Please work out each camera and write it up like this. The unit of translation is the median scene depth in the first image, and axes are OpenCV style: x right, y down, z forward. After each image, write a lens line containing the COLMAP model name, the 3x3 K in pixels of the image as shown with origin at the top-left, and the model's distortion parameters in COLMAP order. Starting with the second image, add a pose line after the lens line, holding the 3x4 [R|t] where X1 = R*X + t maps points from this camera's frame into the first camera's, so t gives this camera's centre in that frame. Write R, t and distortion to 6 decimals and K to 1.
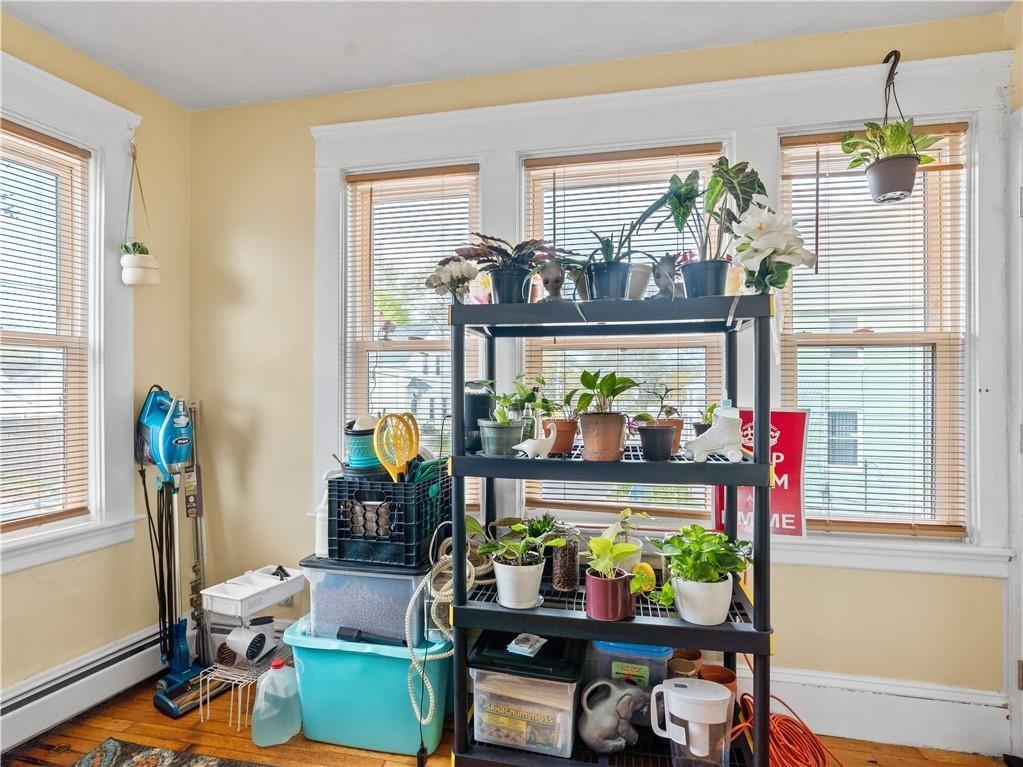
lens RADIAL K [[513.7, 0, 513.5], [0, 513.7, 387.6], [0, 0, 1]] dist [-0.005715, 0.003544]
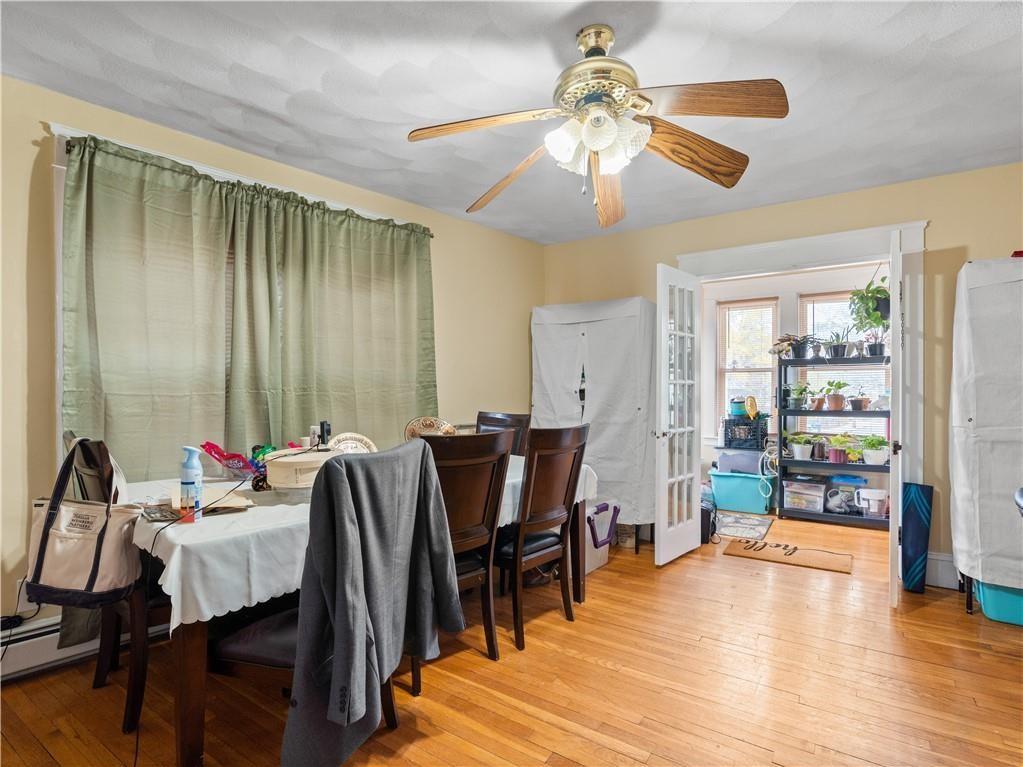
lens RADIAL K [[513.7, 0, 520.9], [0, 513.7, 397.4], [0, 0, 1]] dist [-0.005715, 0.003544]
pose [[0.932345, 0.001010, -0.361569, -0.426459], [0.003338, 0.999929, 0.011402, 0.024758], [0.361555, -0.011837, 0.932276, -2.286968]]
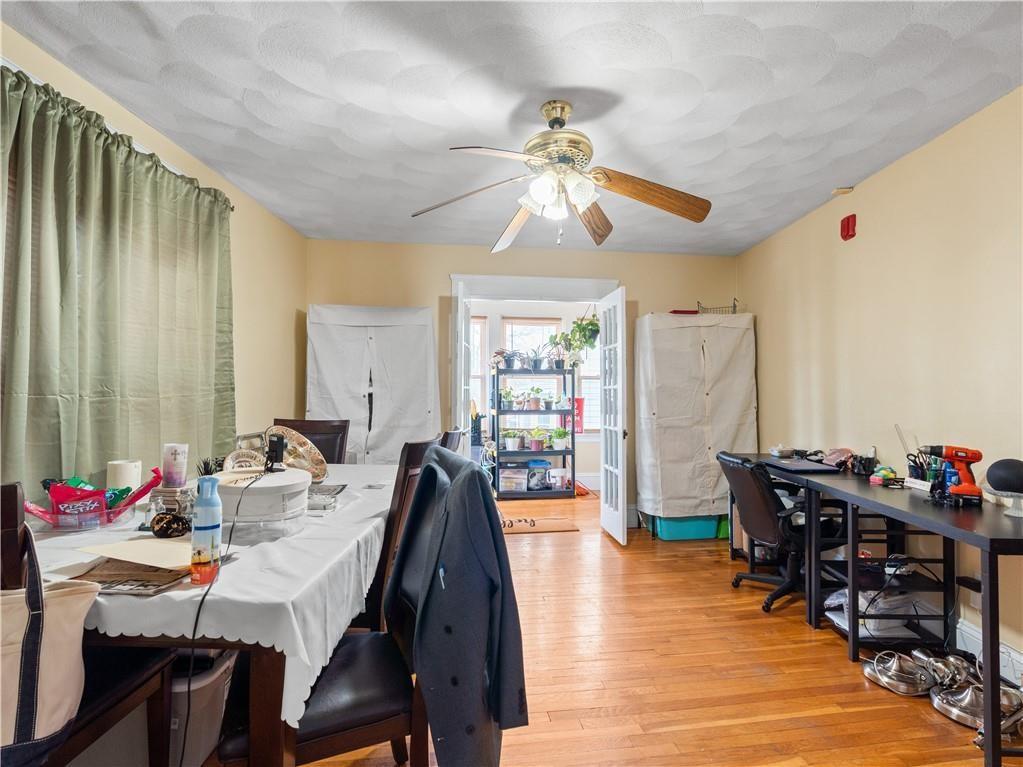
lens RADIAL K [[513.7, 0, 517.2], [0, 513.7, 380.9], [0, 0, 1]] dist [-0.005715, 0.003544]
pose [[0.938185, 0.006407, 0.346075, -1.209153], [0.002069, 0.999707, -0.024117, 0.016127], [-0.346128, 0.023342, 0.937897, -2.408936]]
